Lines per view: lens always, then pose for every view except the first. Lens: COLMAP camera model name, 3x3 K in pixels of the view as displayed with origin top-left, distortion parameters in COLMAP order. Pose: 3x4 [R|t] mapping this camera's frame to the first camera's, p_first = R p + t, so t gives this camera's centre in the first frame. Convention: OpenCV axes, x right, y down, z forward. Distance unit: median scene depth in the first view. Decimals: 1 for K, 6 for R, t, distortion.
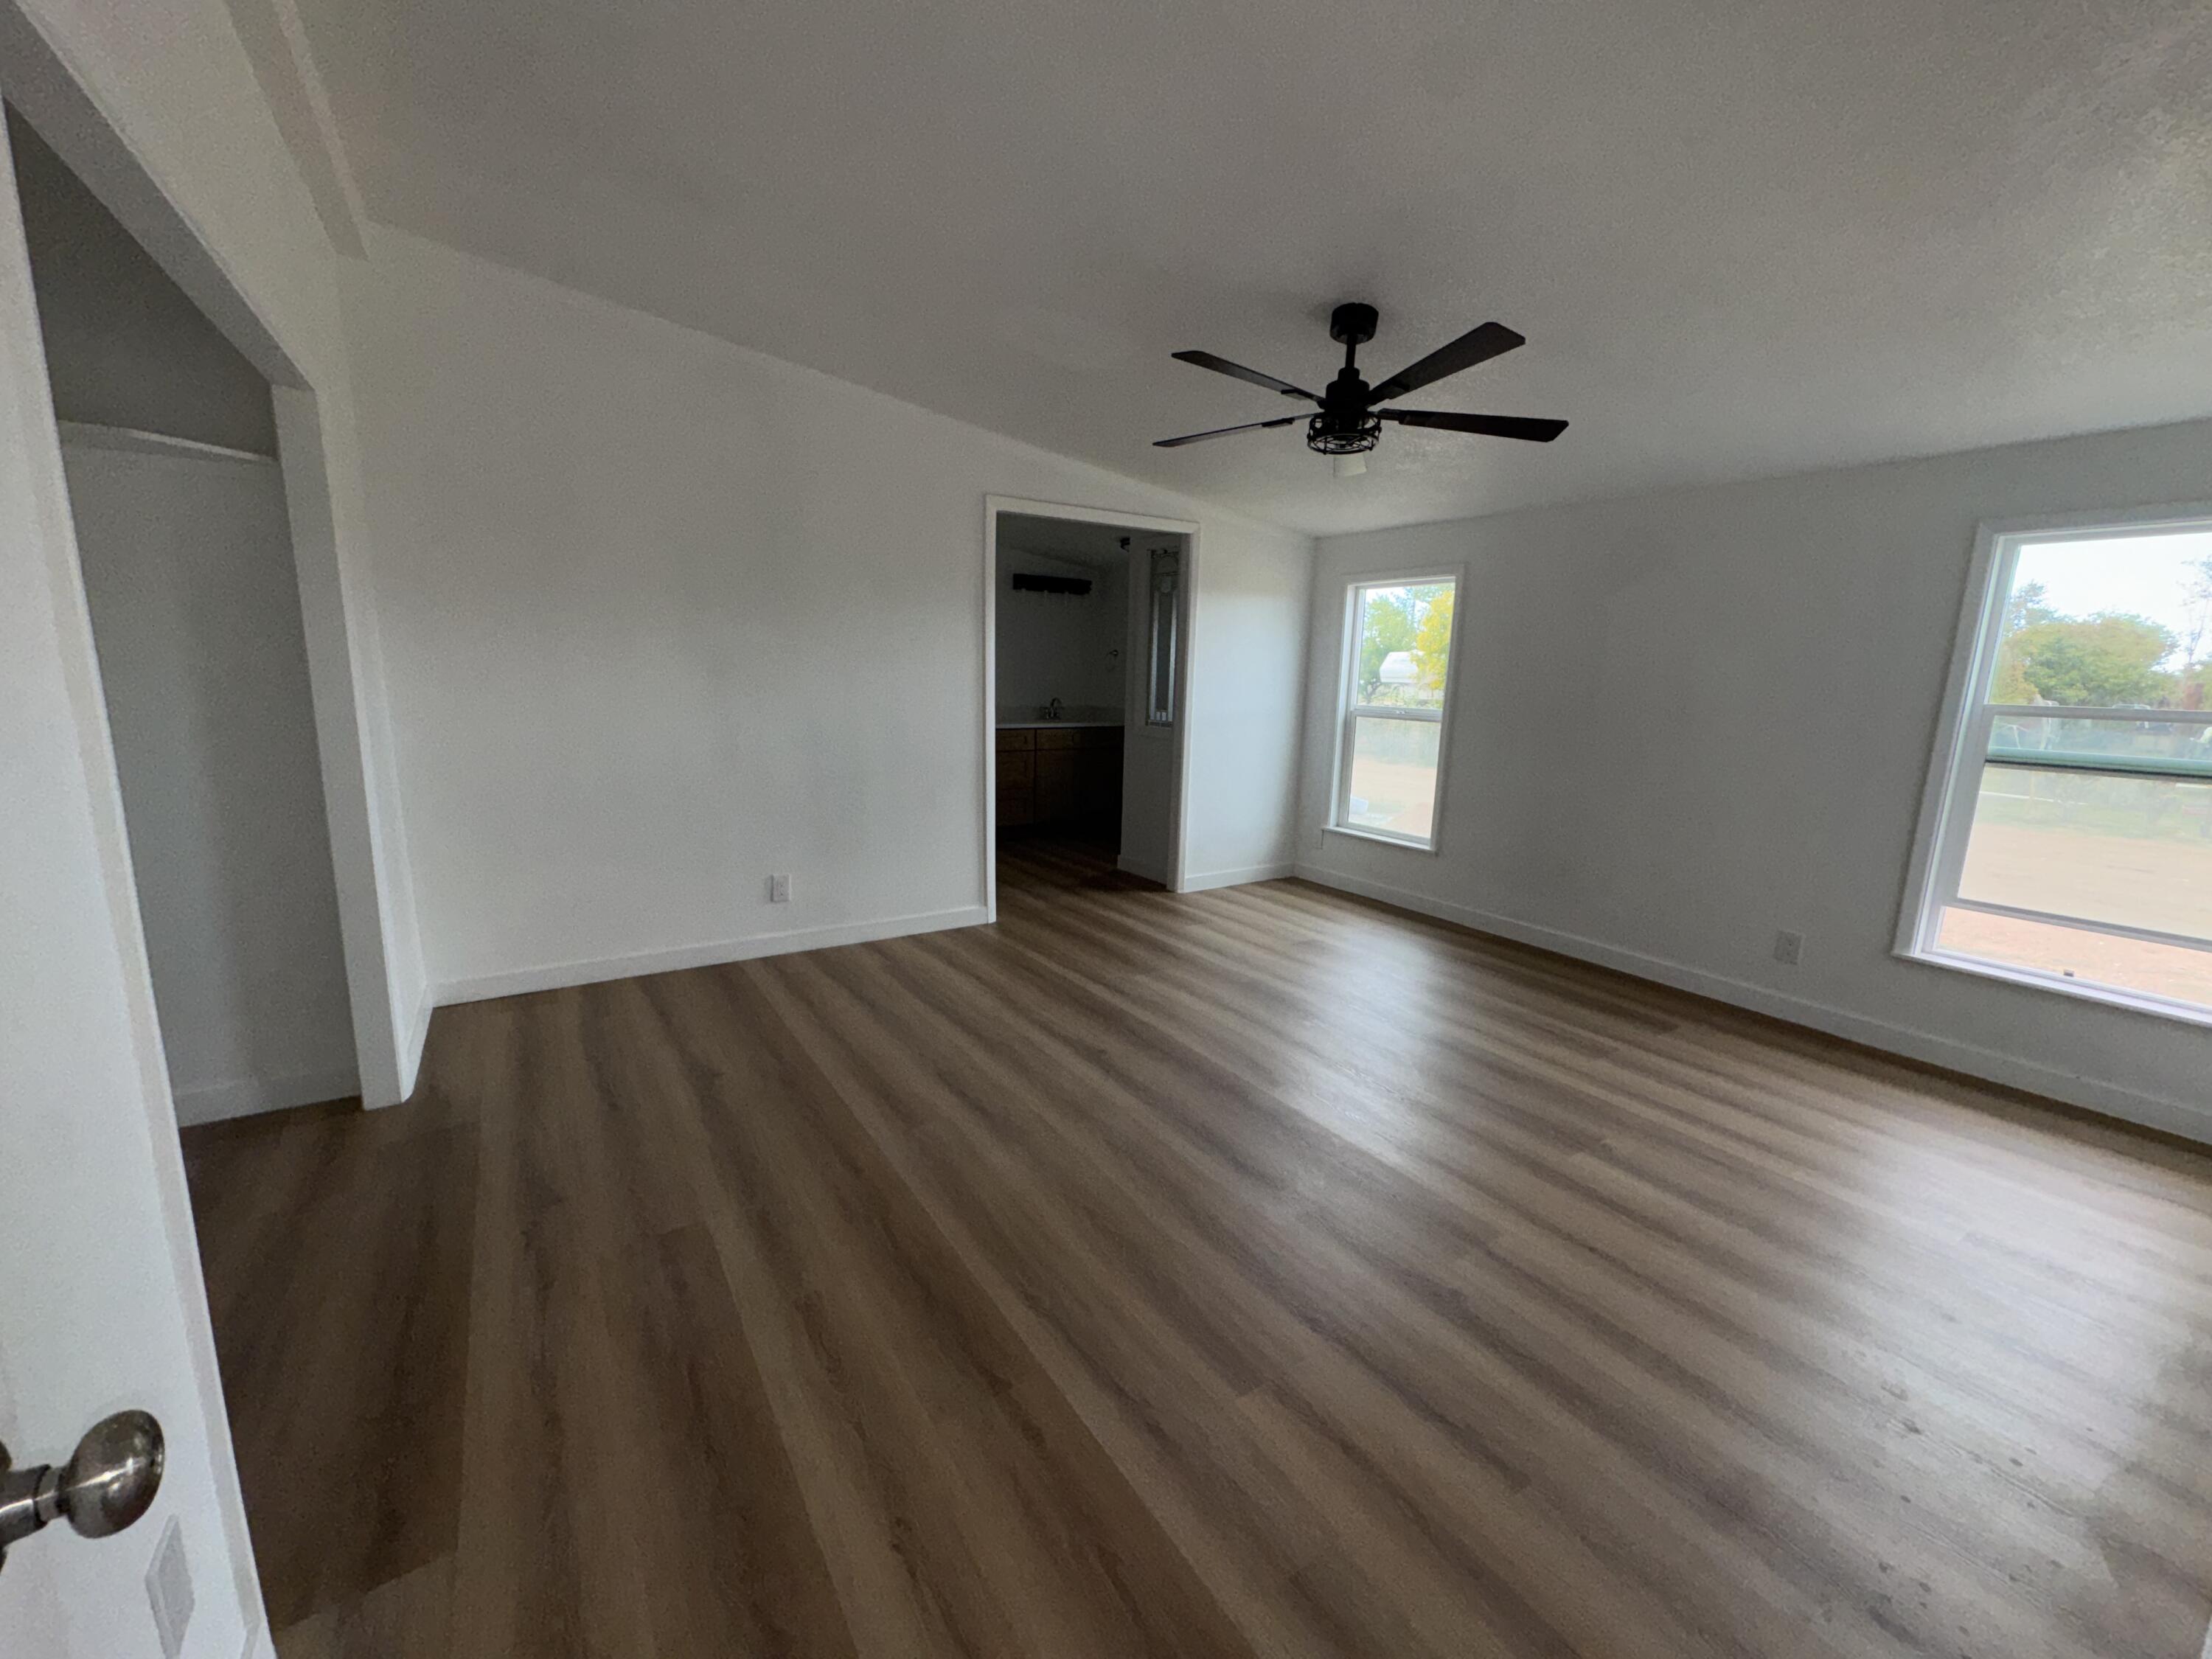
lens RADIAL K [[877.3, 0, 1106.0], [0, 877.3, 829.5], [0, 0, 1]] dist [0.002632, 0.000280]
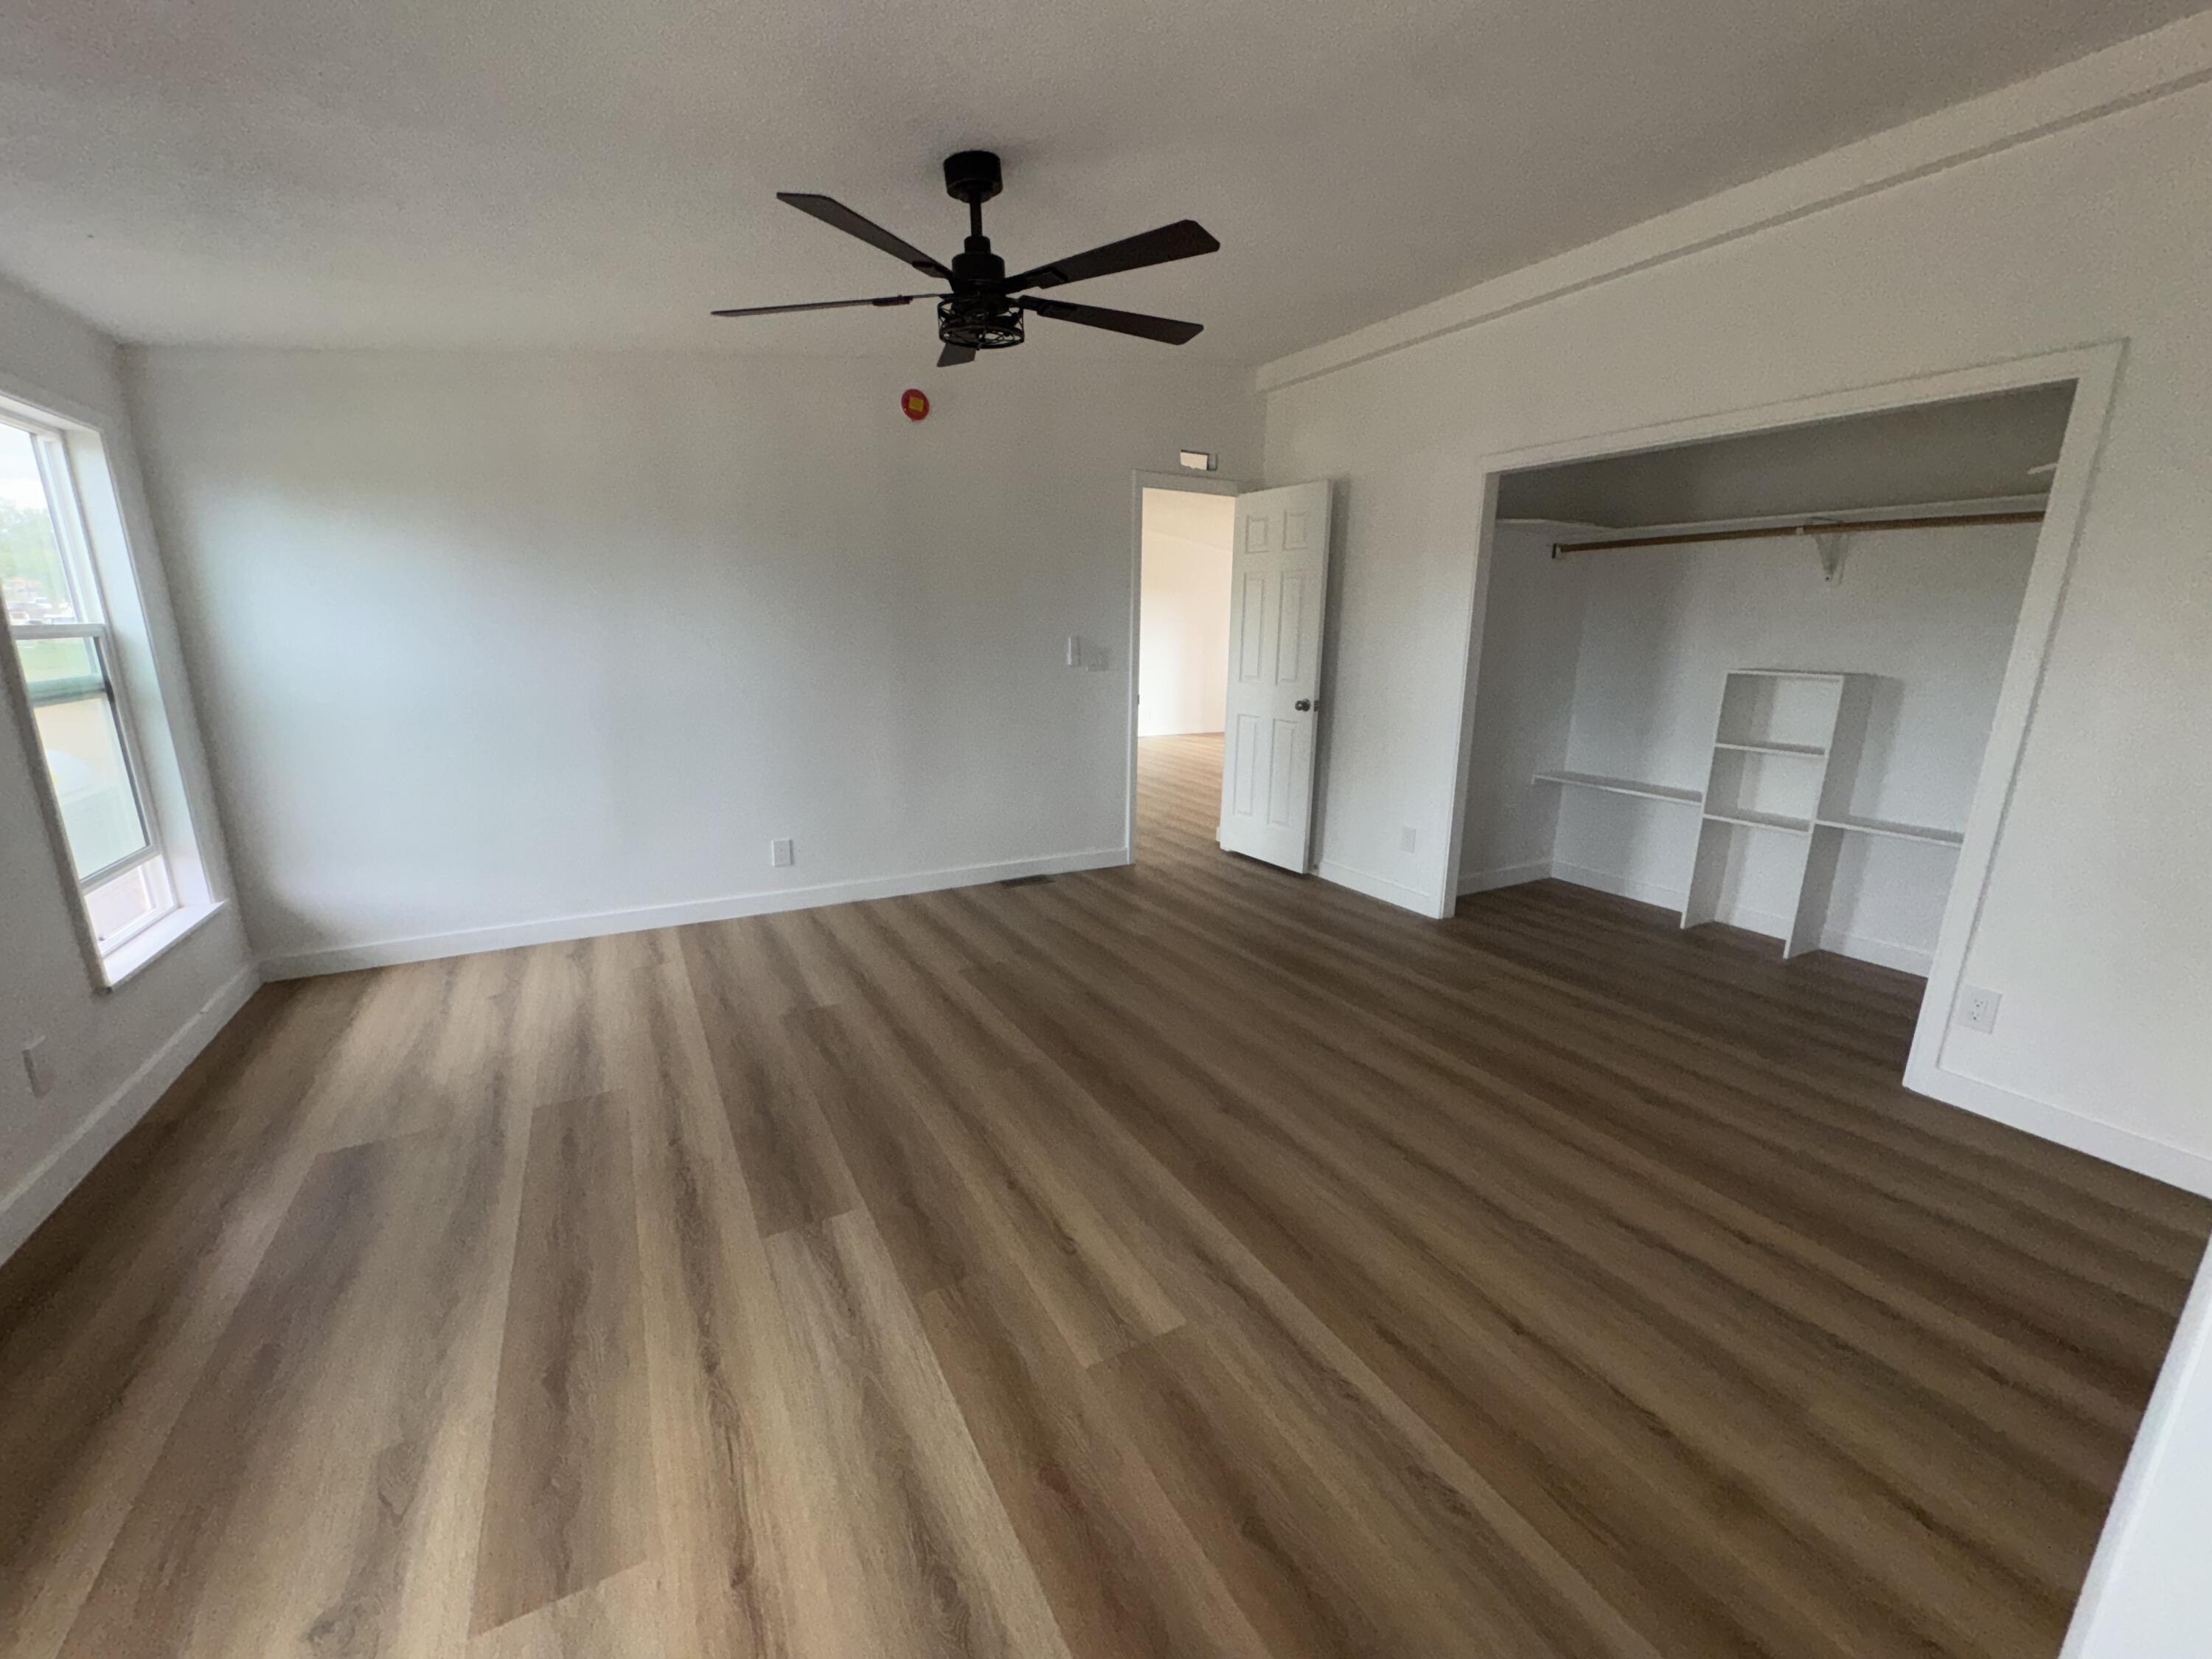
lens RADIAL K [[877.3, 0, 1106.0], [0, 877.3, 829.5], [0, 0, 1]] dist [0.002632, 0.000280]
pose [[-0.996241, -0.057197, 0.065058, 0.069848], [-0.025905, 0.913365, 0.406316, -0.325708], [-0.082661, 0.403103, -0.911414, 1.754379]]
